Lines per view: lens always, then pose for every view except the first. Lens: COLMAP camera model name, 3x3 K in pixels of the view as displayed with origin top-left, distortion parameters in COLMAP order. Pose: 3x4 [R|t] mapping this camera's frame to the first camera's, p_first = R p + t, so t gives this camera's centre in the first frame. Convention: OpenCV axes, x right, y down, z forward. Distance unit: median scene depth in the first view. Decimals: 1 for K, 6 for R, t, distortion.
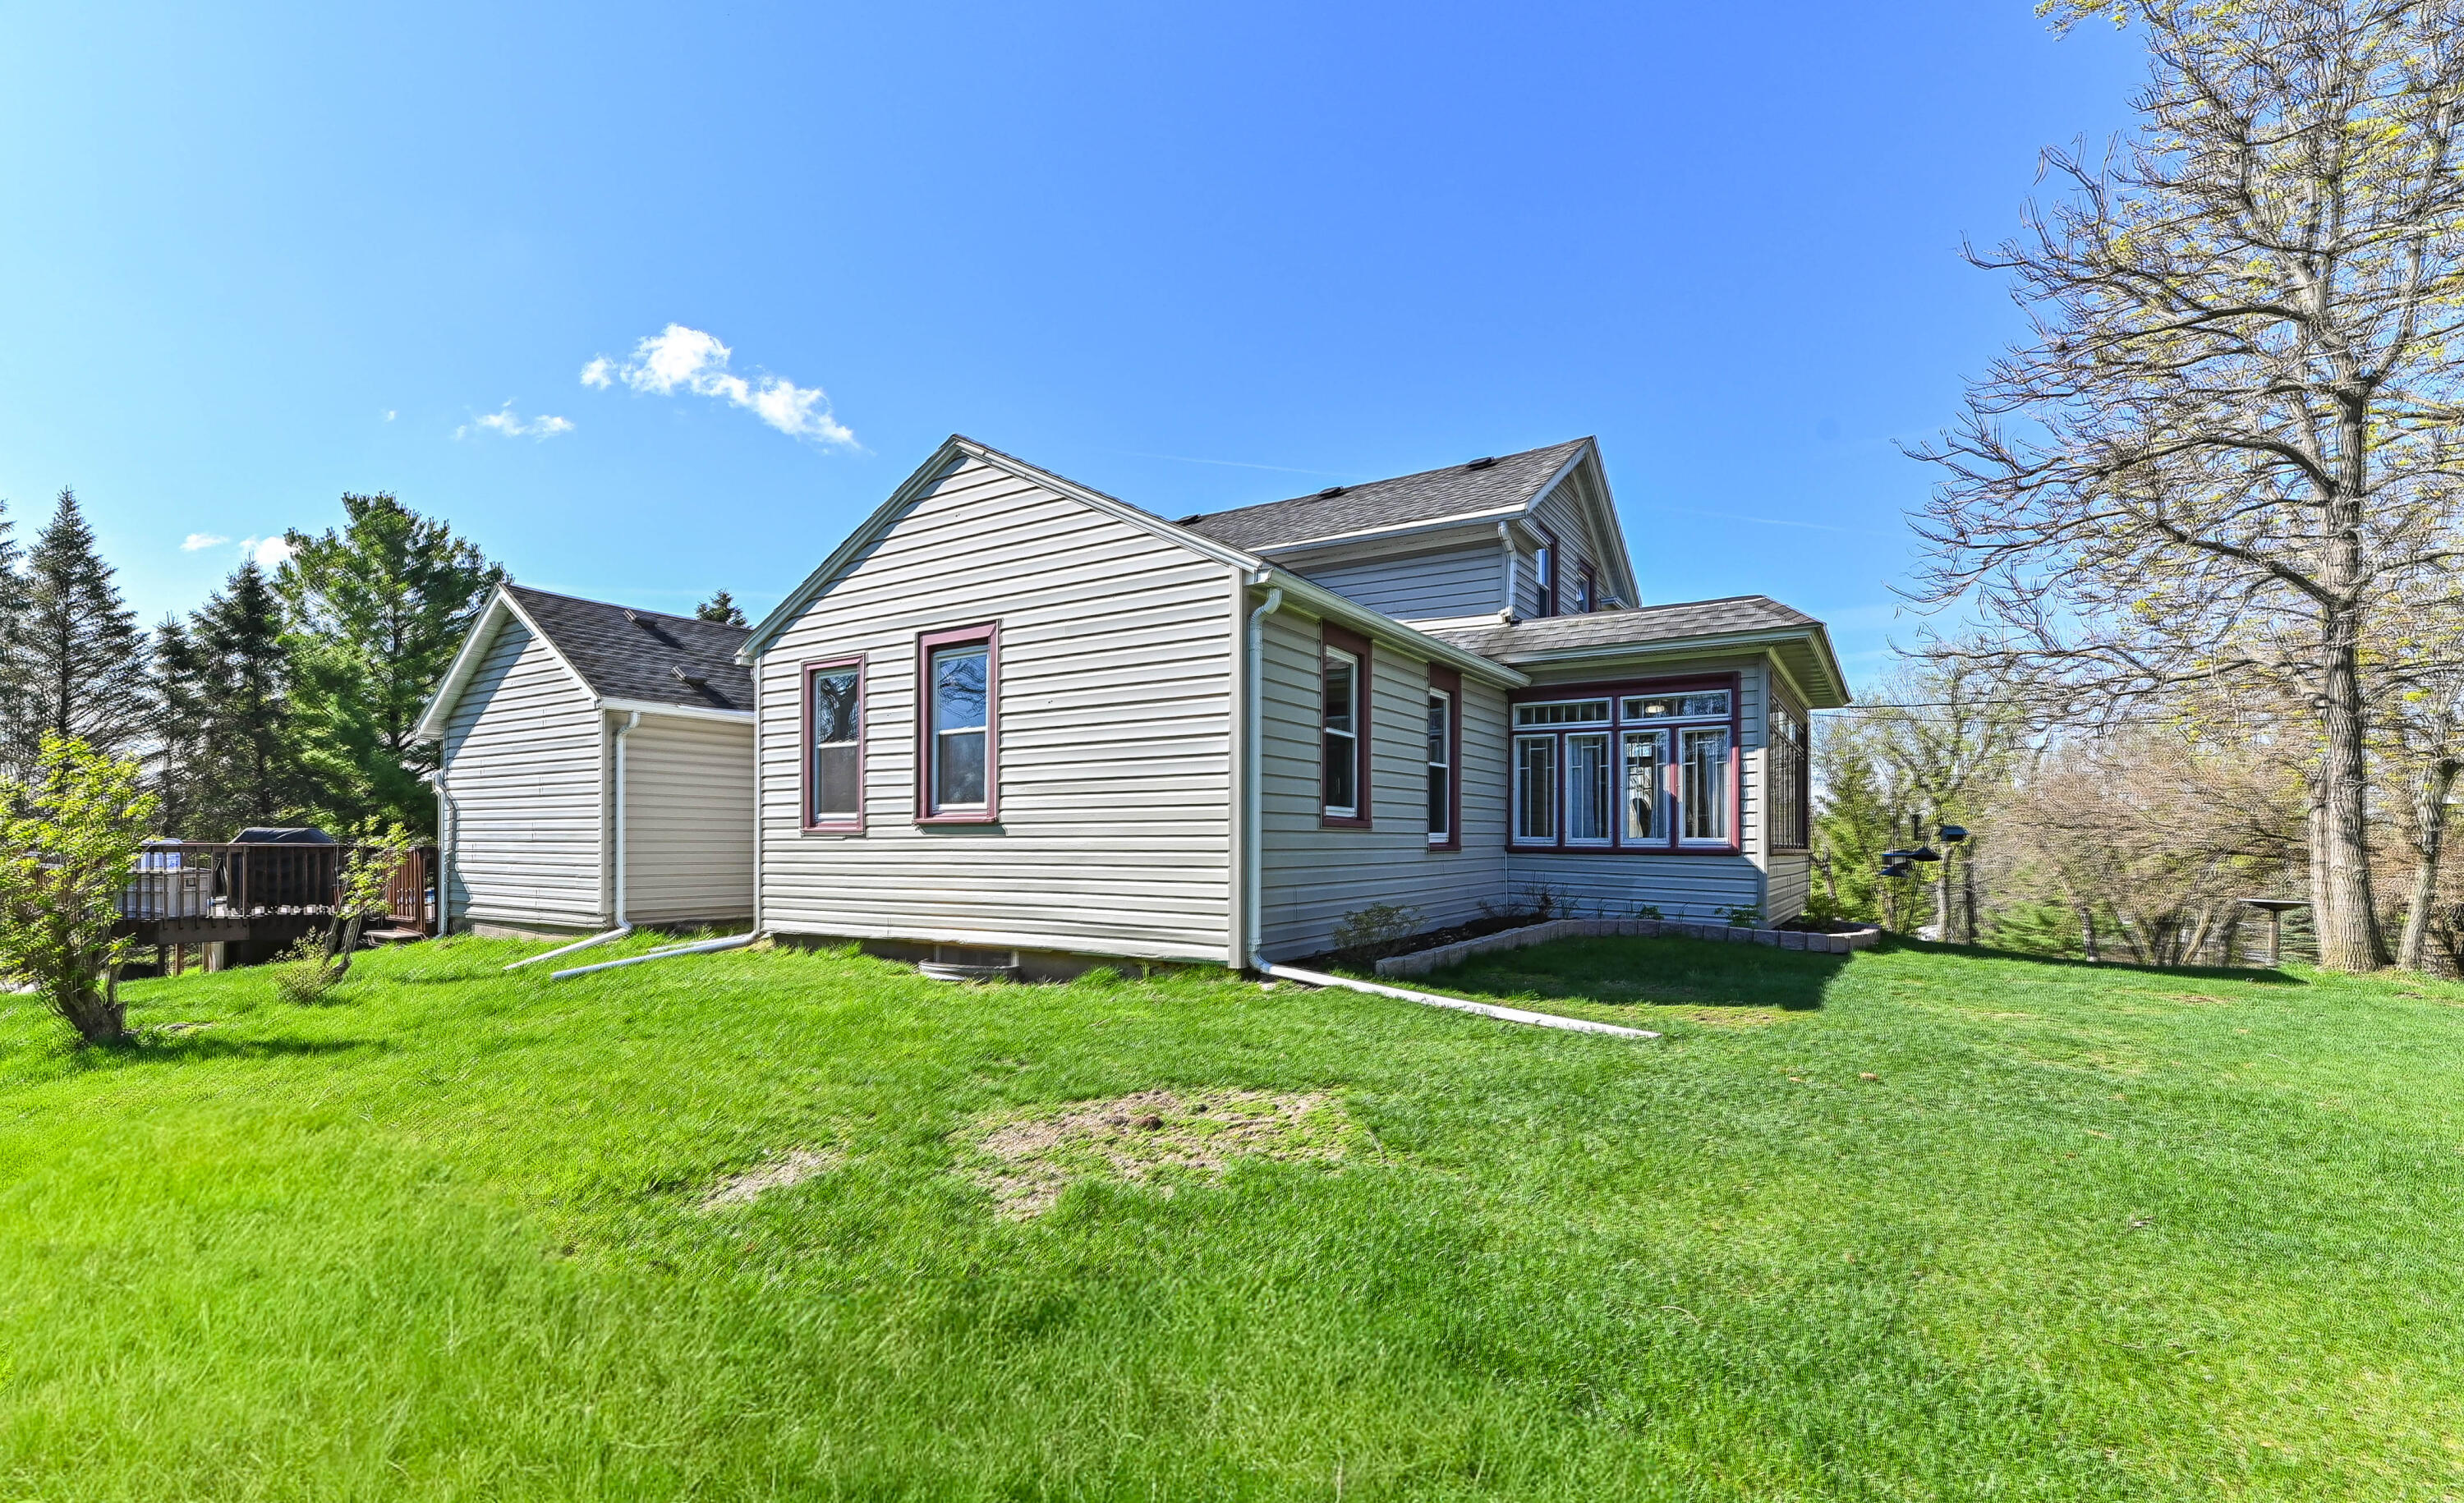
lens RADIAL K [[1091.5, 0, 1205.3], [0, 1091.5, 802.4], [0, 0, 1]] dist [-0.000656, 0.001541]
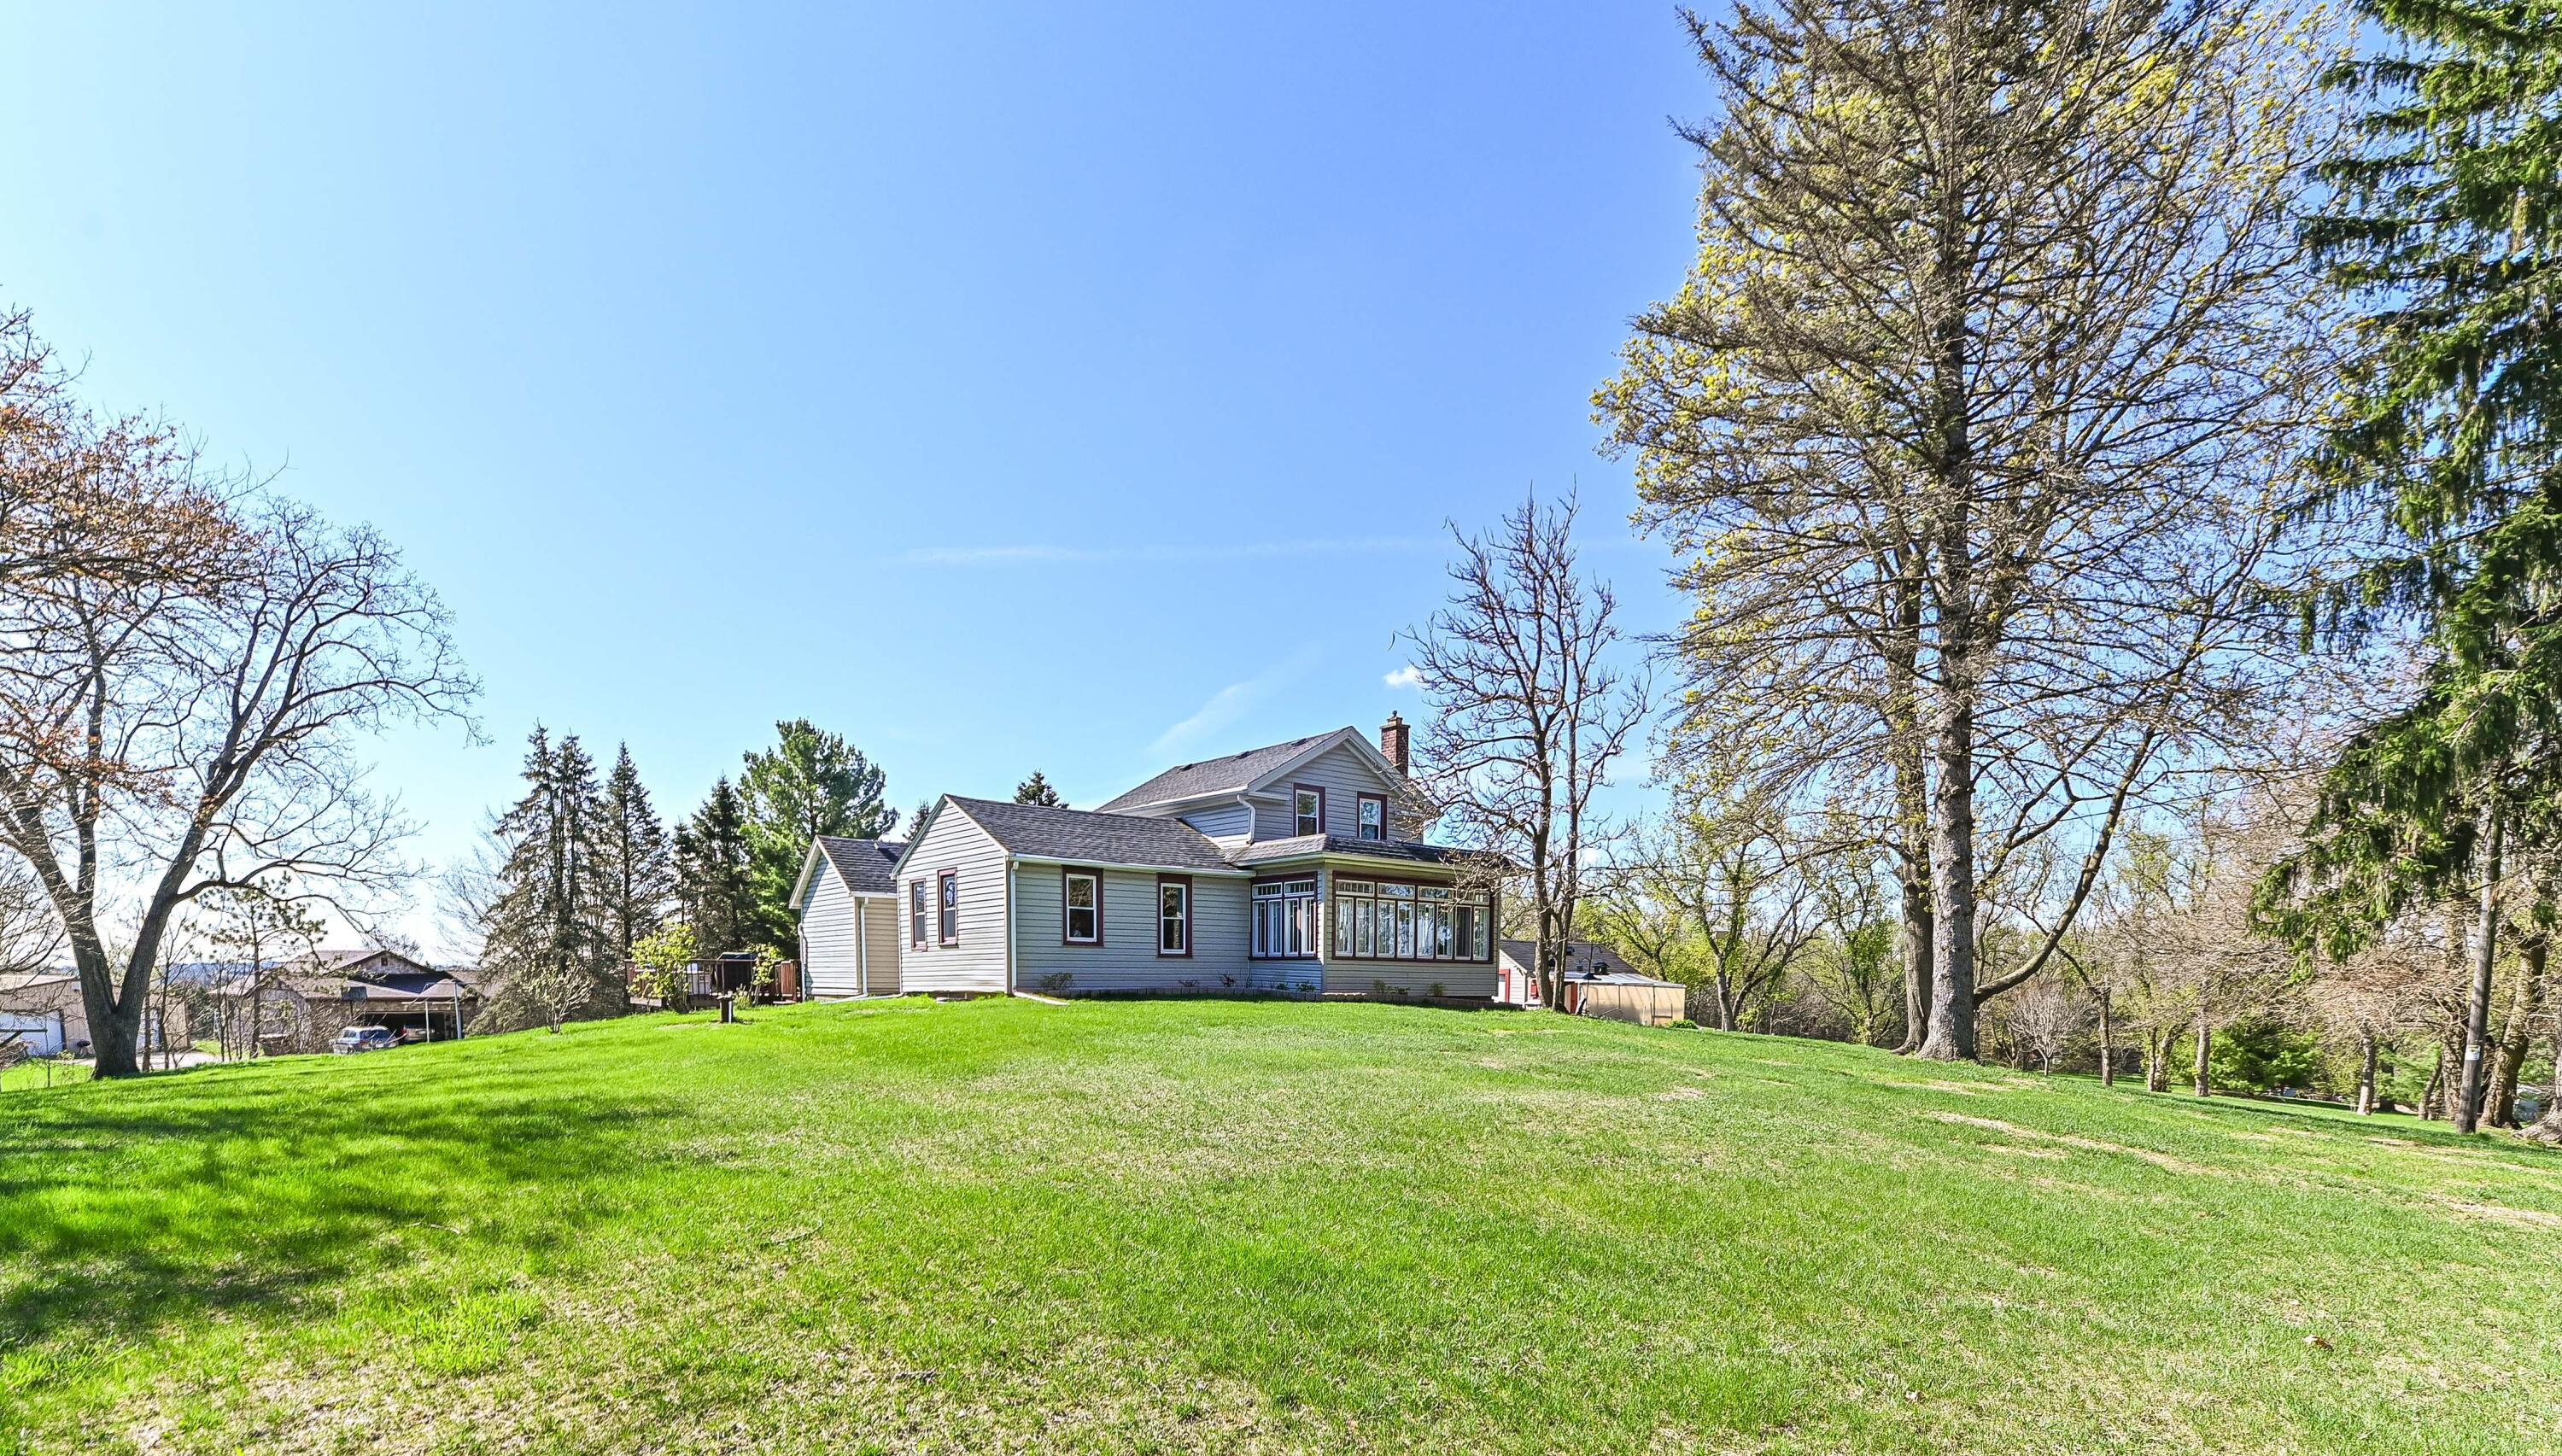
lens RADIAL K [[1247.0, 0, 1379.2], [0, 1247.0, 1022.1], [0, 0, 1]] dist [-0.019905, -0.001017]
pose [[0.970748, 0.007706, -0.239977, 1.067351], [0.008704, 0.997698, 0.067247, 0.008411], [0.239943, -0.067369, 0.968446, -1.175843]]
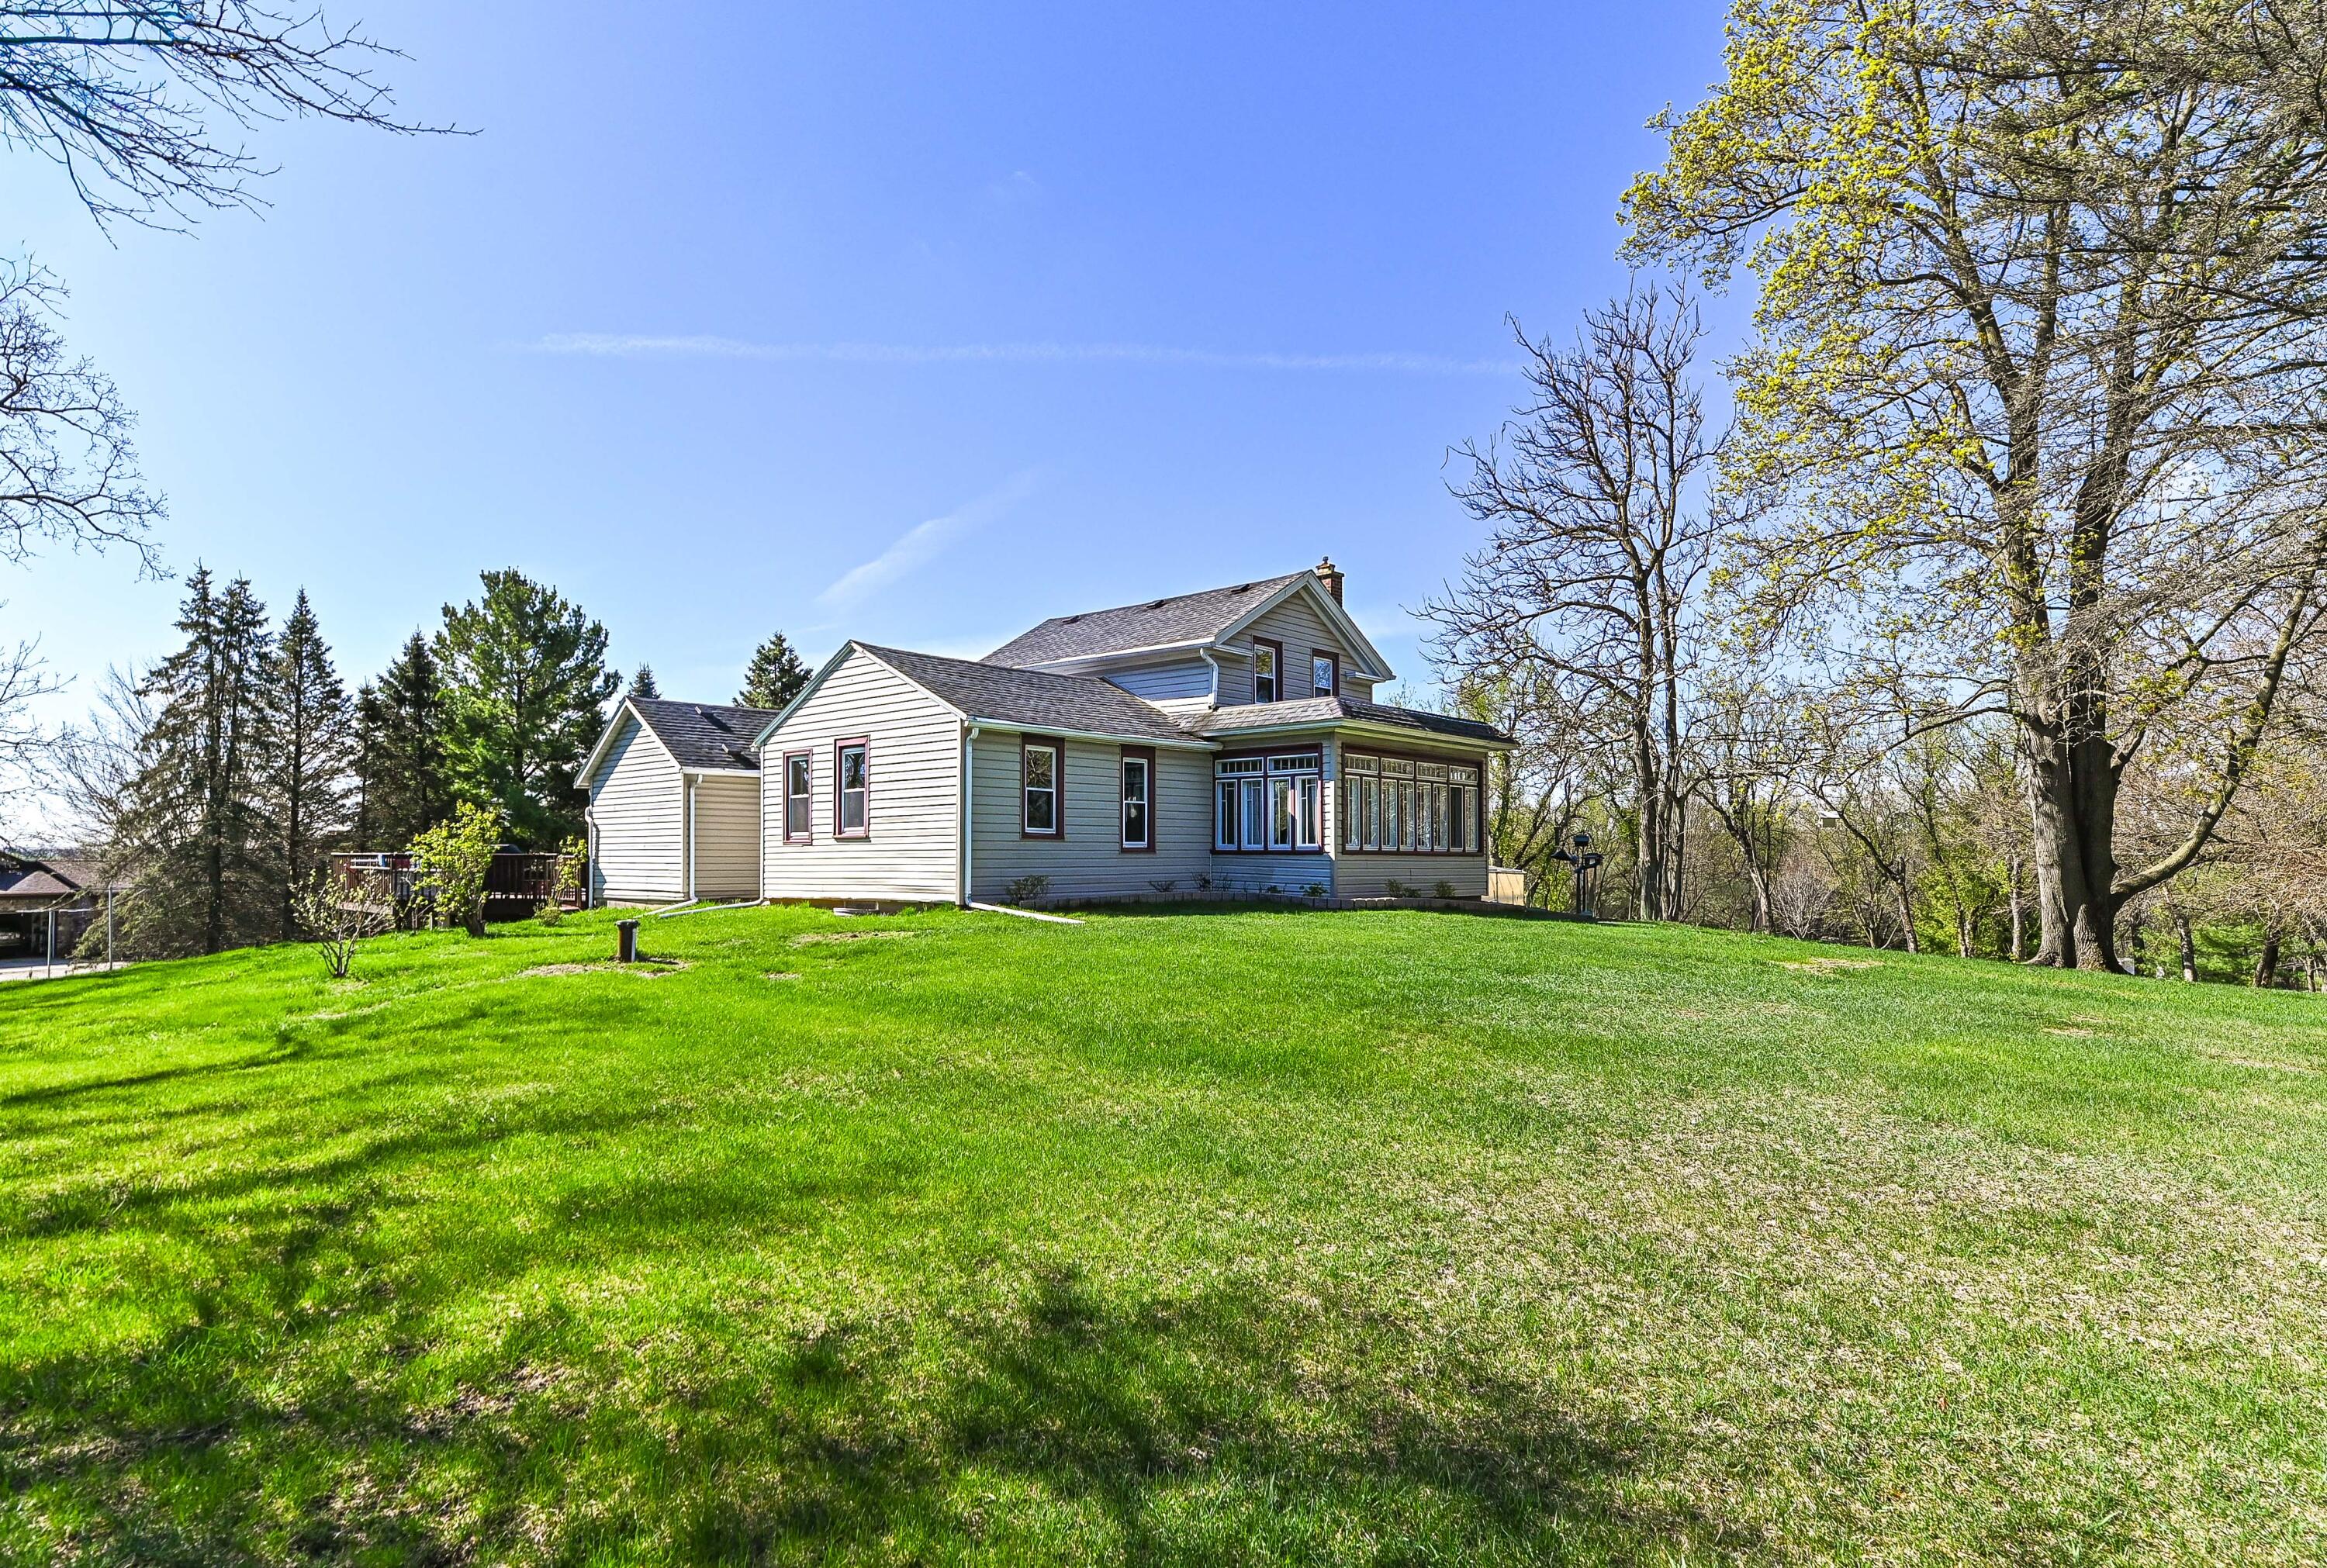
lens RADIAL K [[1277.2, 0, 1128.2], [0, 1277.2, 780.4], [0, 0, 1]] dist [0.000615, 0.000867]
pose [[0.986360, -0.014453, -0.163967, 0.466387], [0.010309, 0.999606, -0.026092, -0.013811], [0.164279, 0.024045, 0.986121, -0.861391]]
